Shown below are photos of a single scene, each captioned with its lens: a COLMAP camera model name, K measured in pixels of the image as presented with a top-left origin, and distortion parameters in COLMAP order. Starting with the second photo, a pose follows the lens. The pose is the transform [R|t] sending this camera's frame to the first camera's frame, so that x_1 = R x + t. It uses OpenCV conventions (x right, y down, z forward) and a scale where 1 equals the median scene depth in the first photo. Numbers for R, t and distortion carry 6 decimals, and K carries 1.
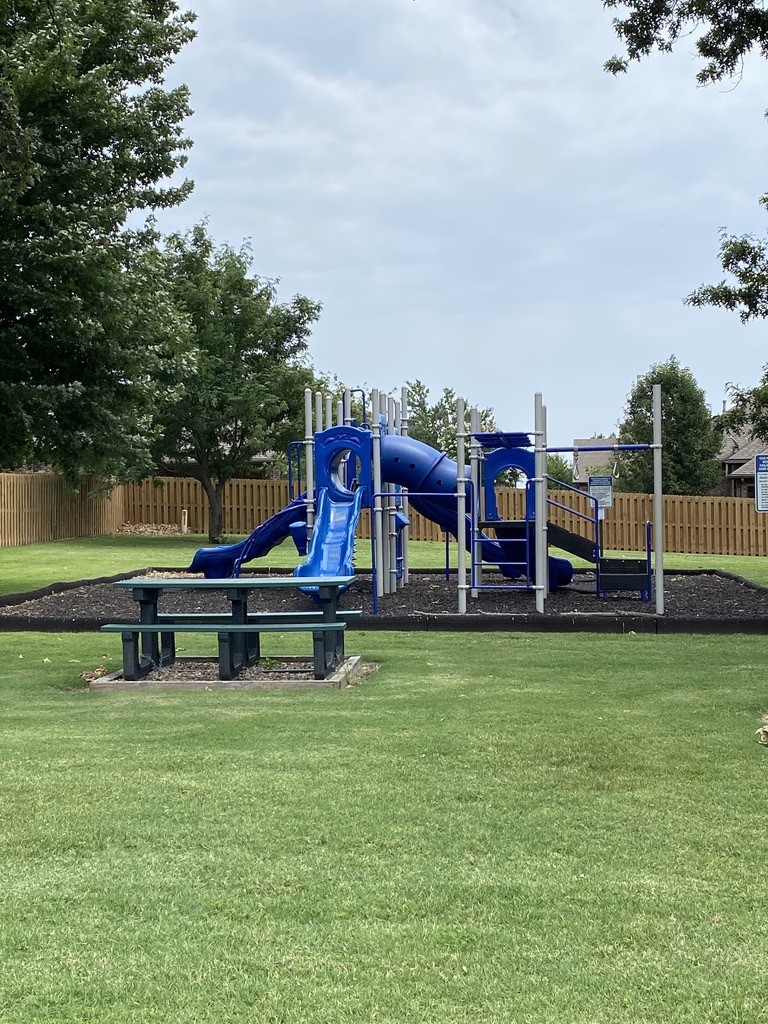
lens RADIAL K [[1554.3, 0, 380.2], [0, 1554.3, 512.7], [0, 0, 1]] dist [0.175430, 0.000000]
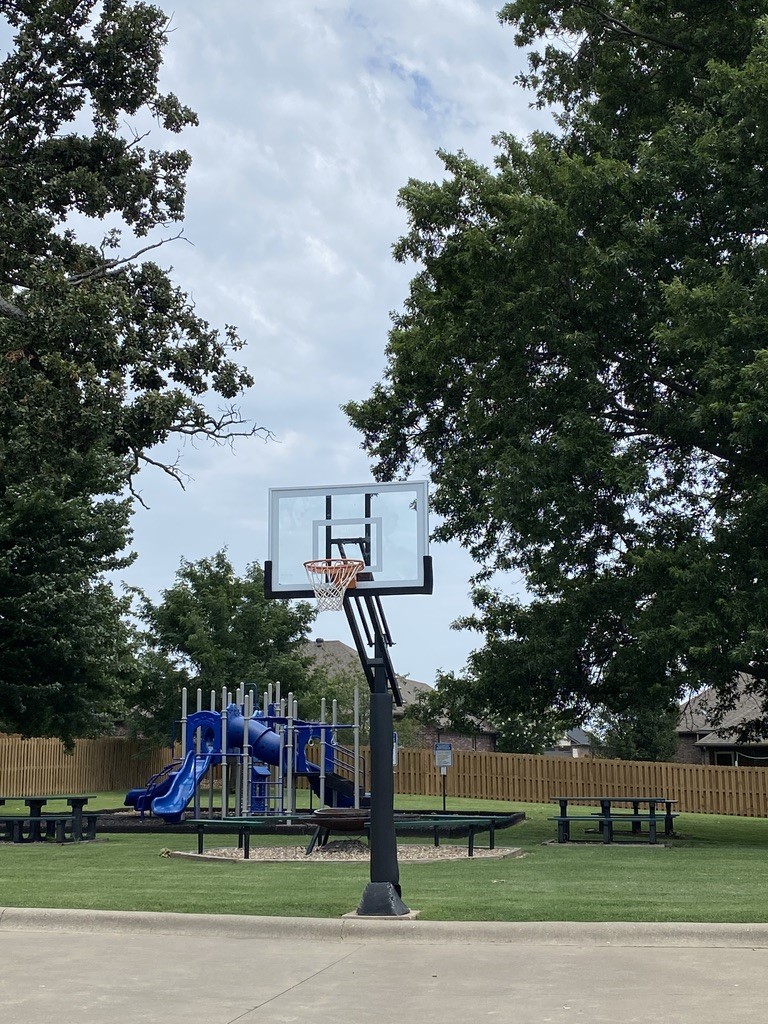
lens RADIAL K [[1554.3, 0, 387.7], [0, 1554.3, 513.2], [0, 0, 1]] dist [0.175430, 0.000000]
pose [[0.992780, -0.011425, -0.119405, 0.317297], [-0.008743, 0.985913, -0.167031, 0.009640], [0.119631, 0.166869, 0.978695, -0.510176]]
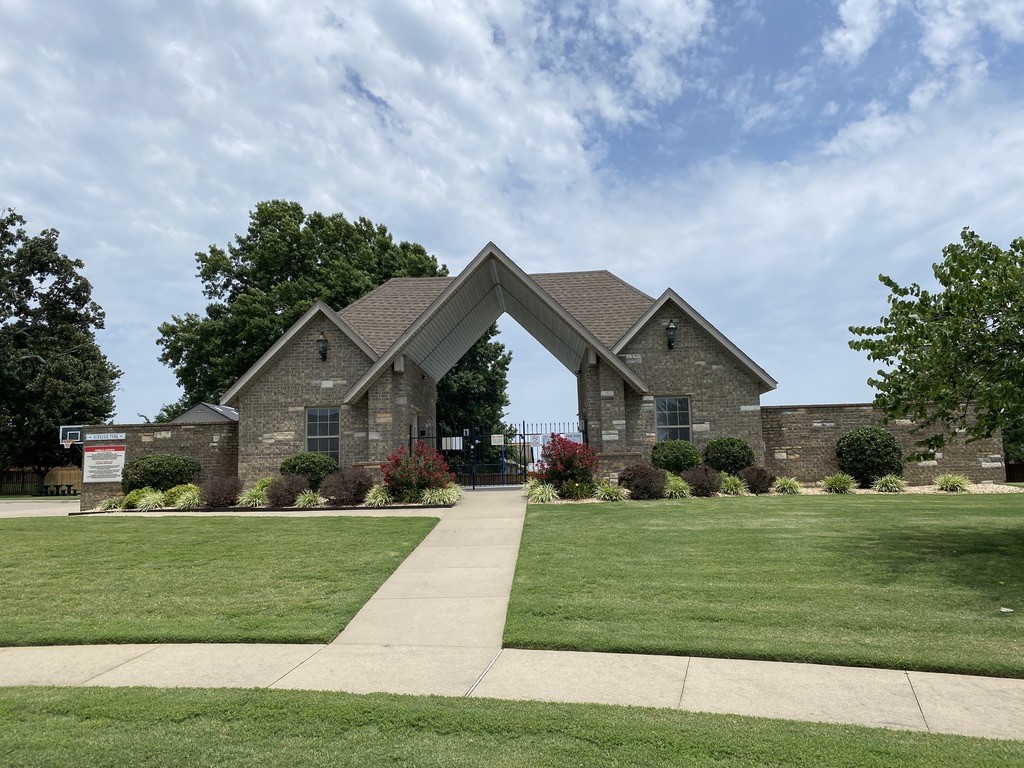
lens RADIAL K [[768.5, 0, 512.0], [0, 768.5, 383.1], [0, 0, 1]] dist [0.003729, 0.002284]
pose [[0.998922, -0.010002, 0.045332, 1.044568], [0.015356, 0.992733, -0.119354, 0.009654], [-0.043809, 0.119921, 0.991816, -1.530262]]
